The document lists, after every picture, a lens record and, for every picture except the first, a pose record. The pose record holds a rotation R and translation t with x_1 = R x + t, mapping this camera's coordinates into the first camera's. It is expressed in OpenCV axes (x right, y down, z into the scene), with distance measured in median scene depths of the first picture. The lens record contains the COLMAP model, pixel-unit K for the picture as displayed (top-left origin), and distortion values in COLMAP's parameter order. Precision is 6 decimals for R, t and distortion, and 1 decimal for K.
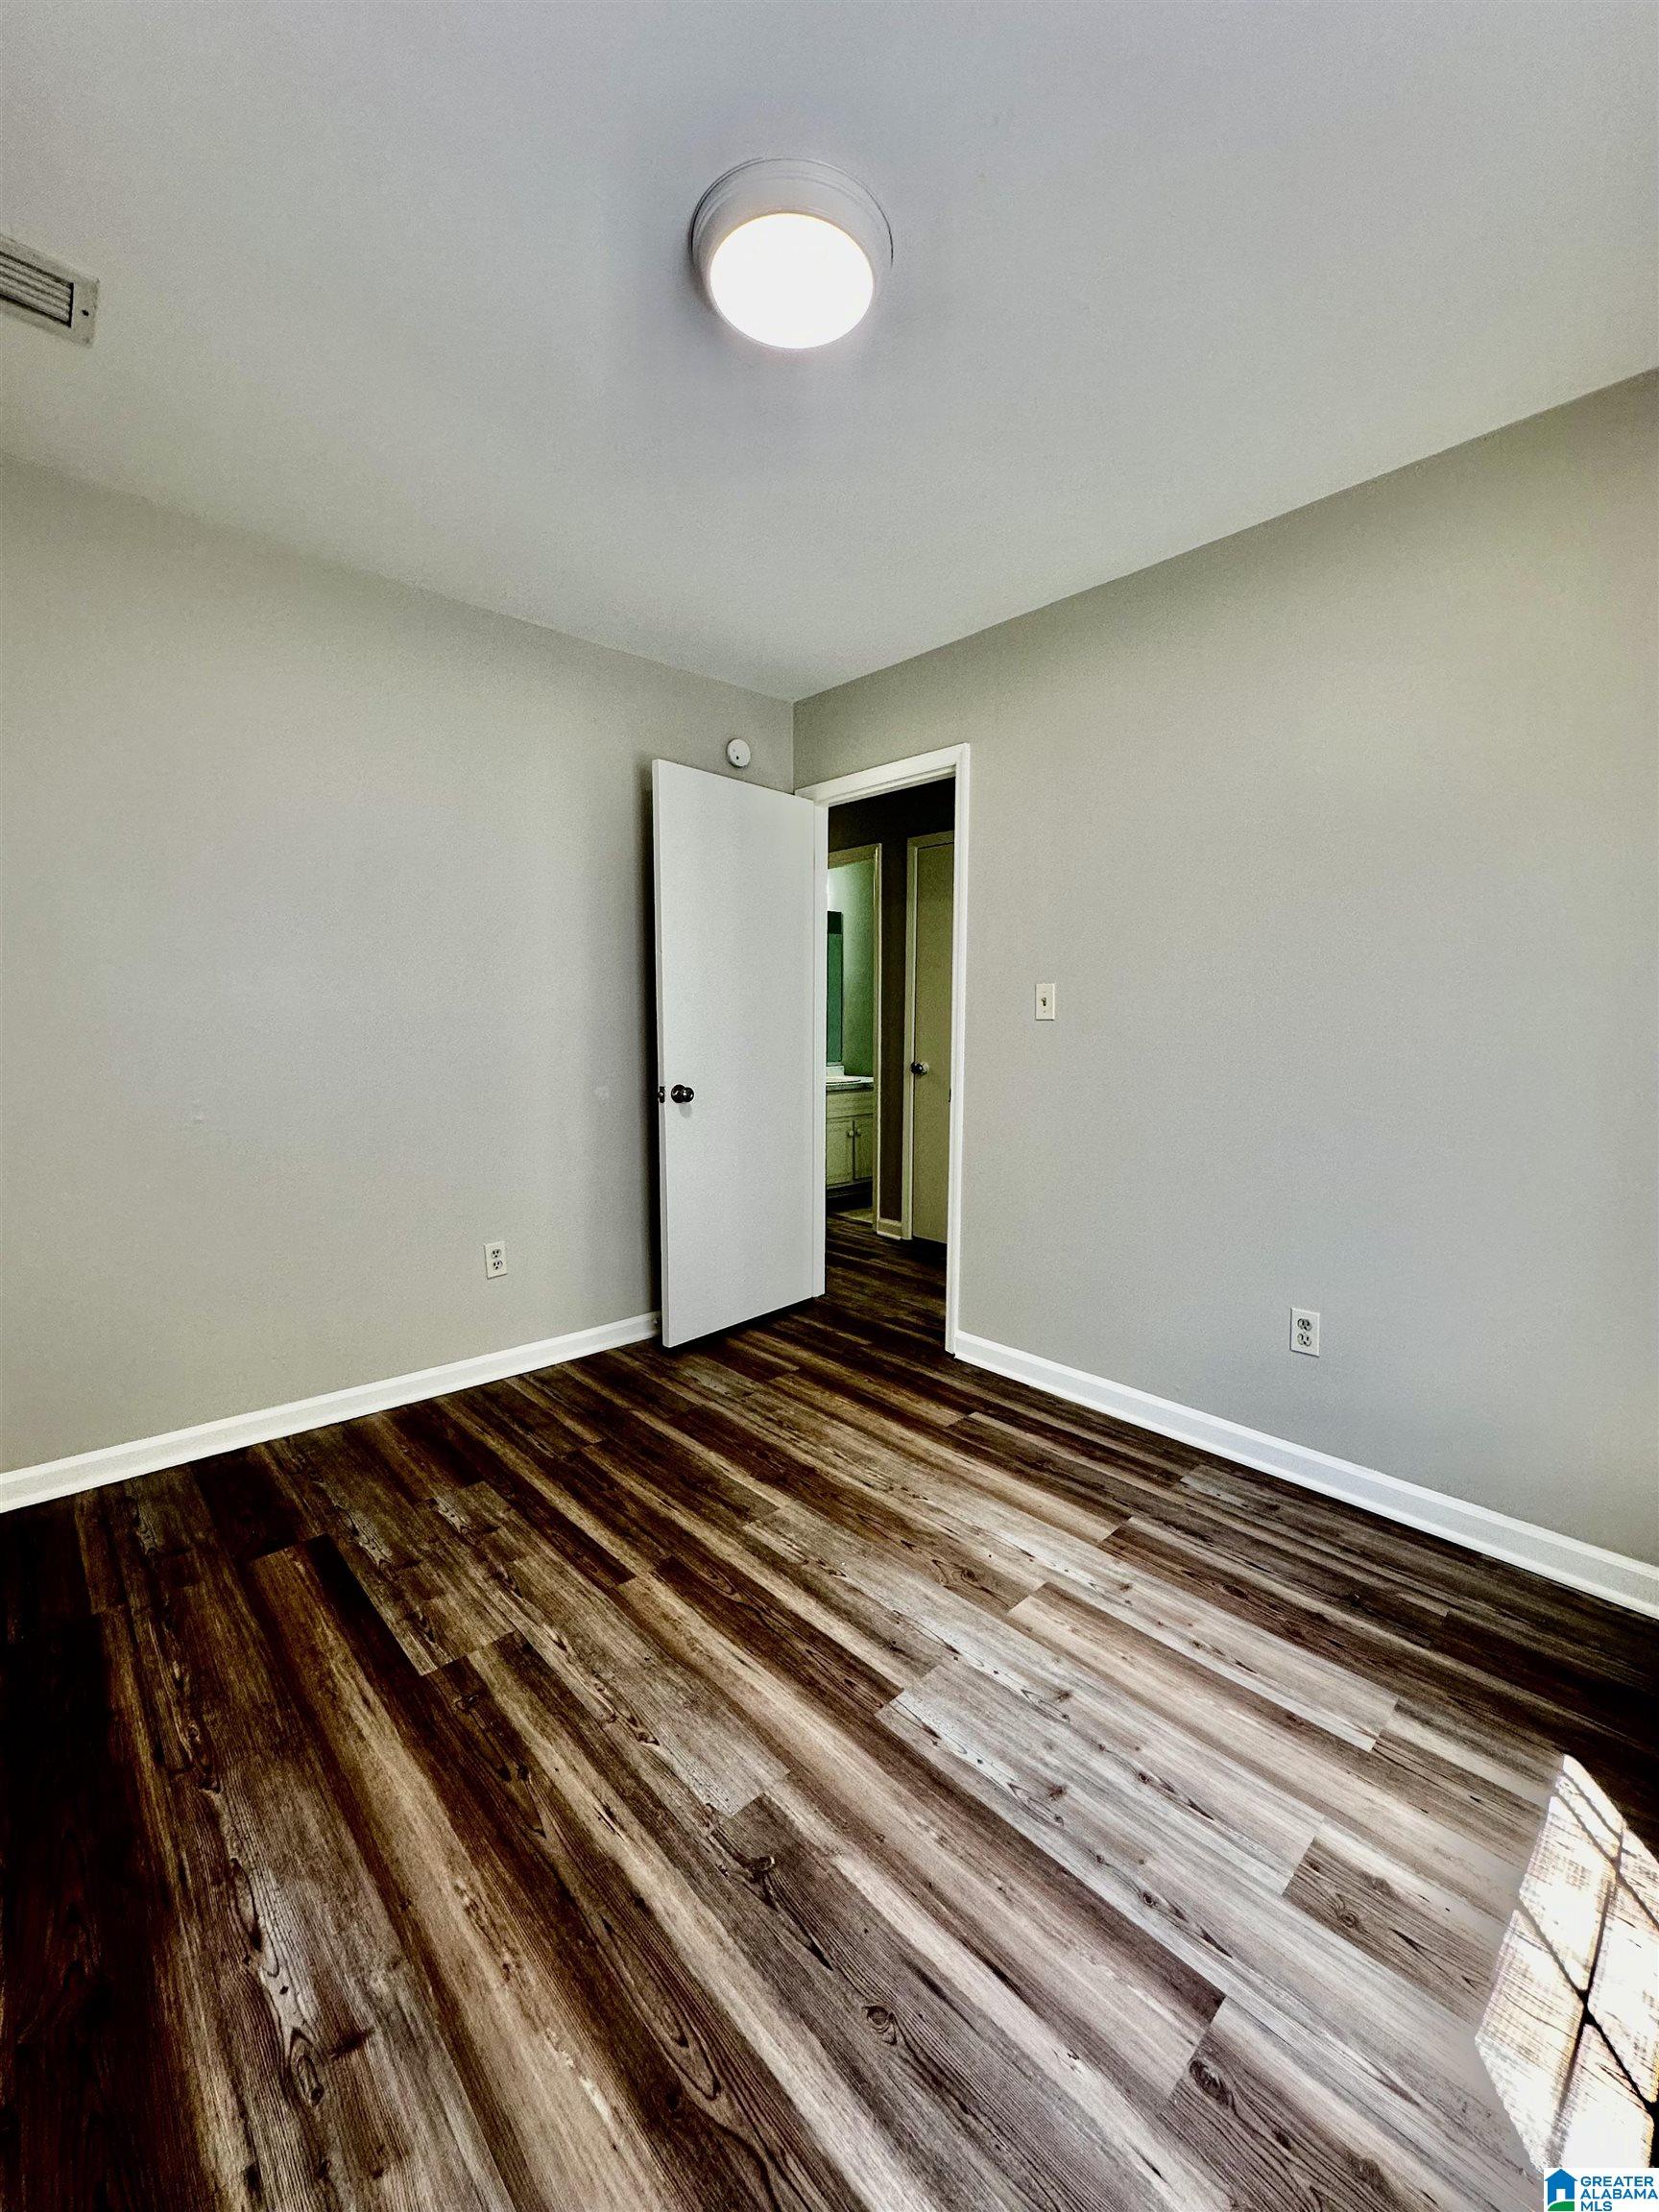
lens RADIAL K [[881.6, 0, 829.5], [0, 881.6, 1106.0], [0, 0, 1]] dist [-0.002228, 0.000423]
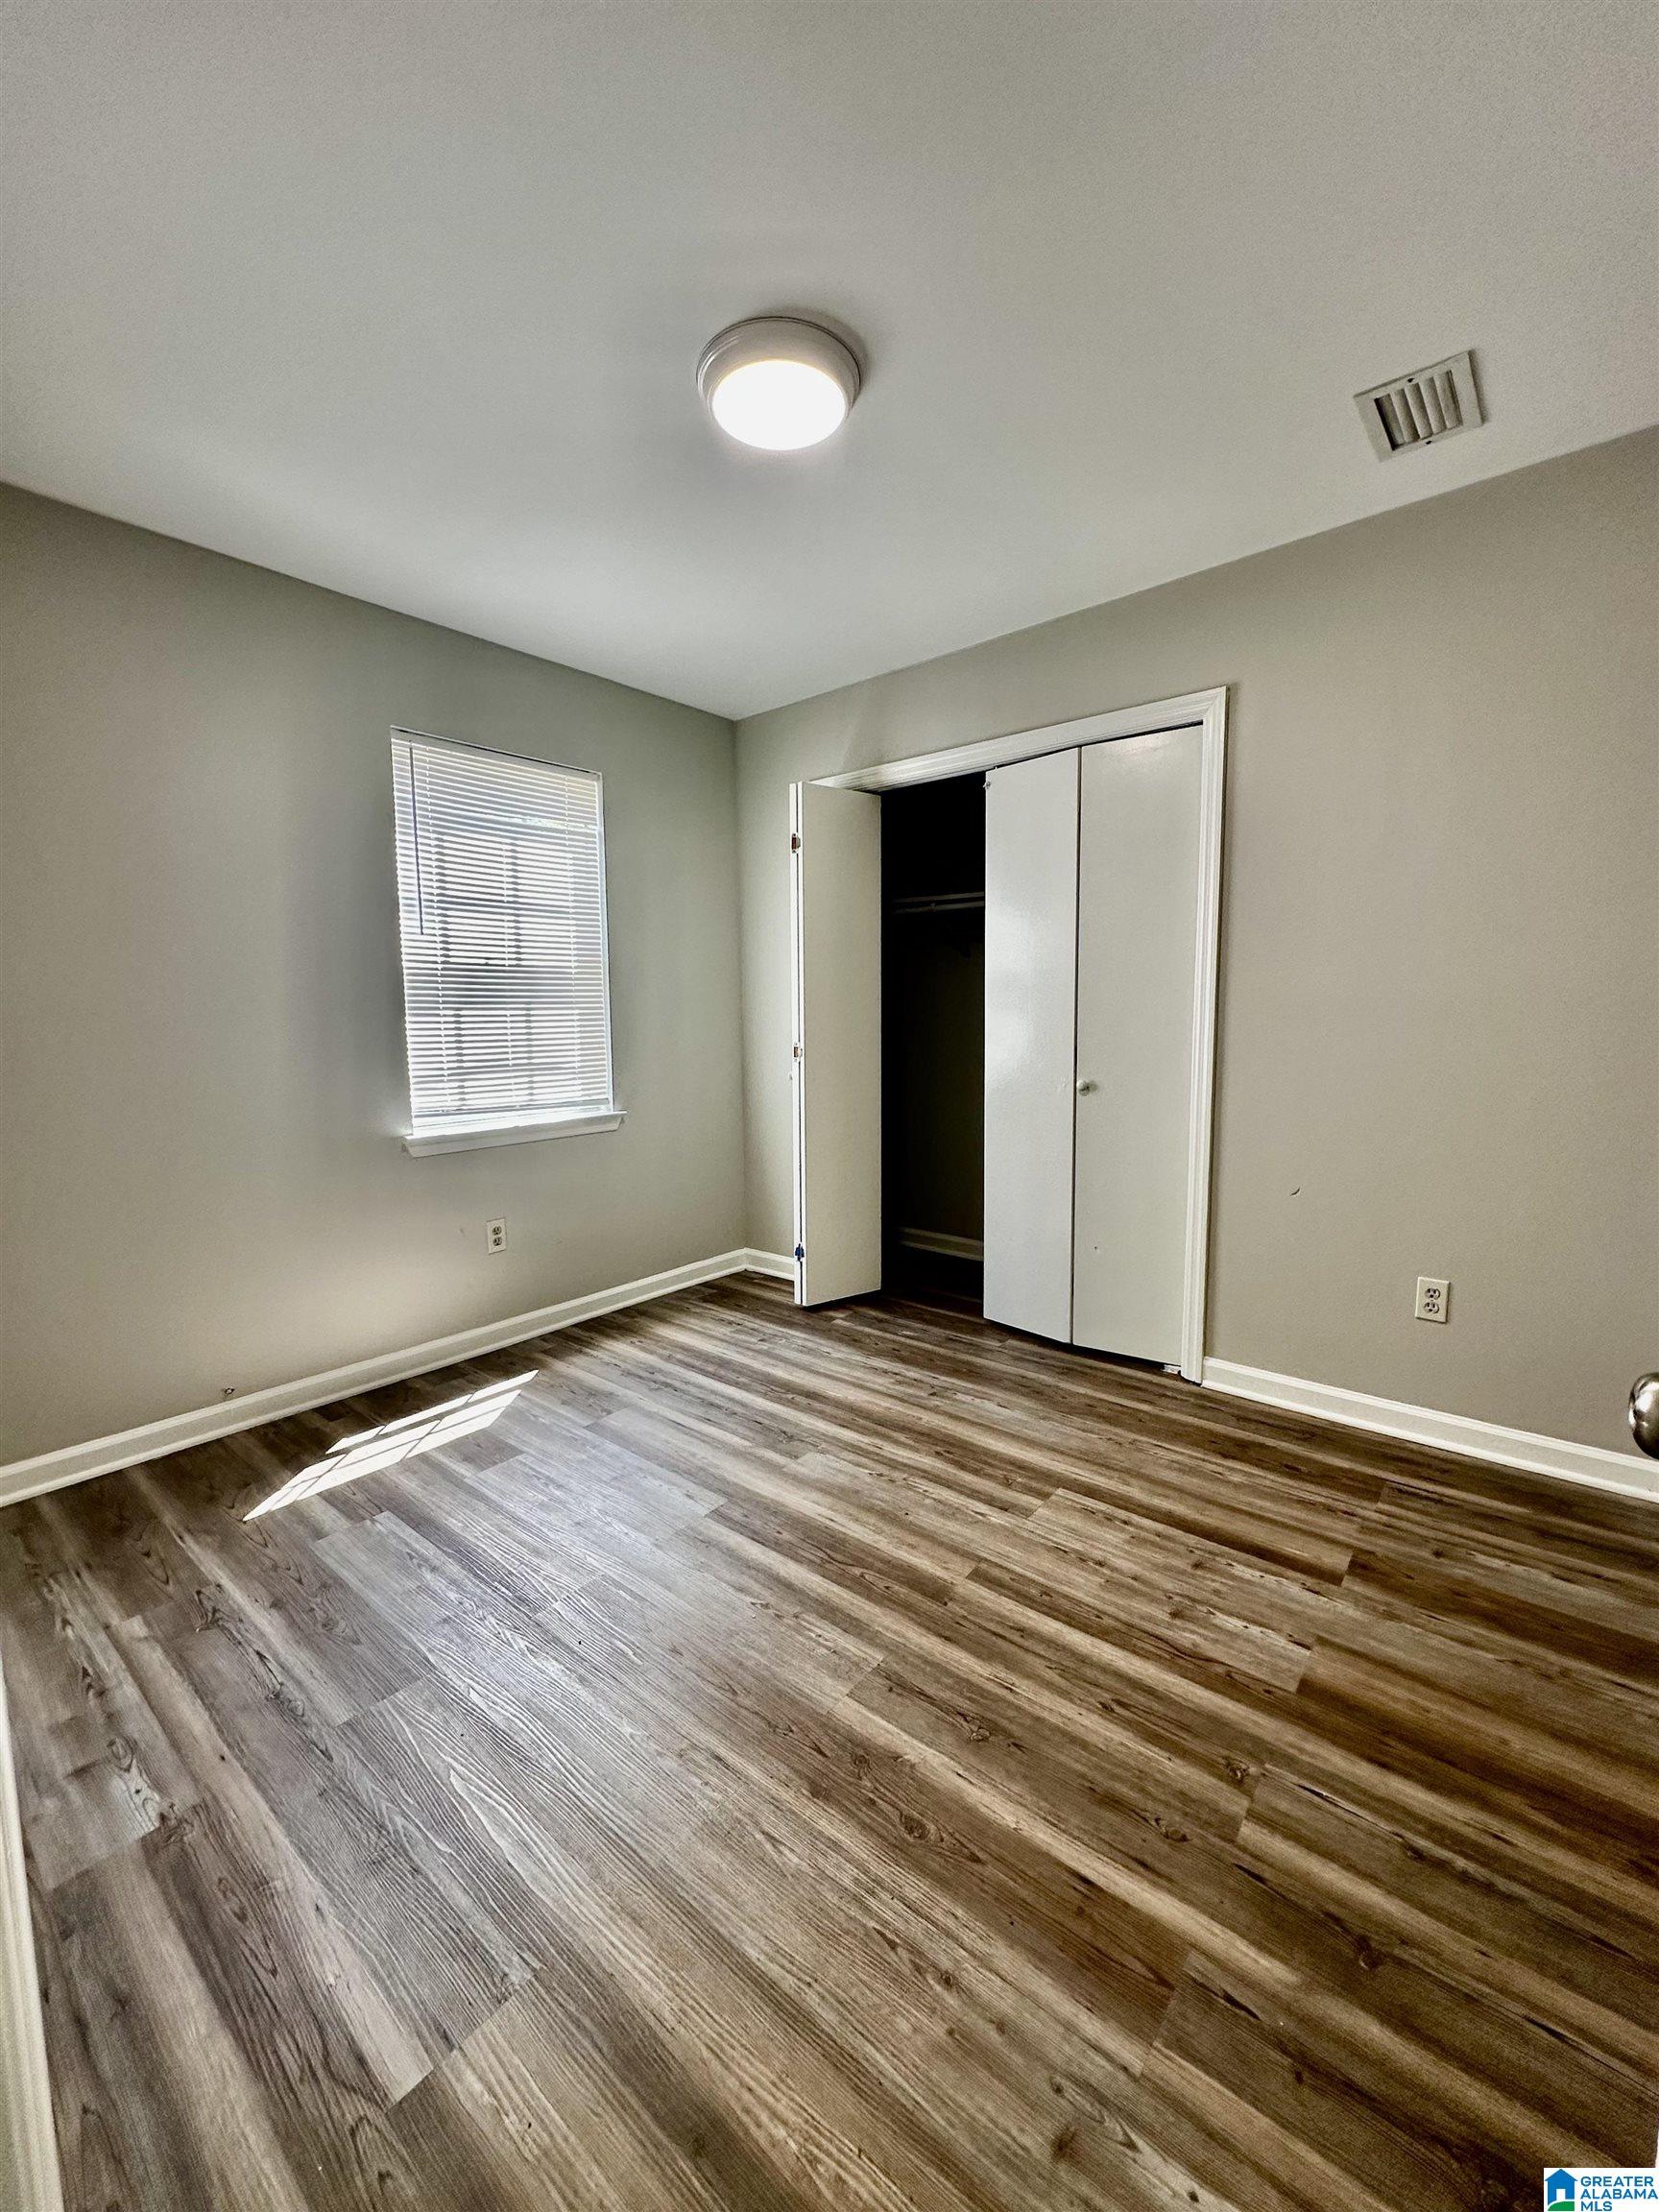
lens RADIAL K [[881.6, 0, 829.5], [0, 881.6, 1106.0], [0, 0, 1]] dist [-0.002228, 0.000423]
pose [[-0.992369, 0.014377, -0.122464, 0.043094], [-0.010803, 0.979222, 0.202503, -0.176208], [0.122831, 0.202281, -0.971594, 1.846065]]
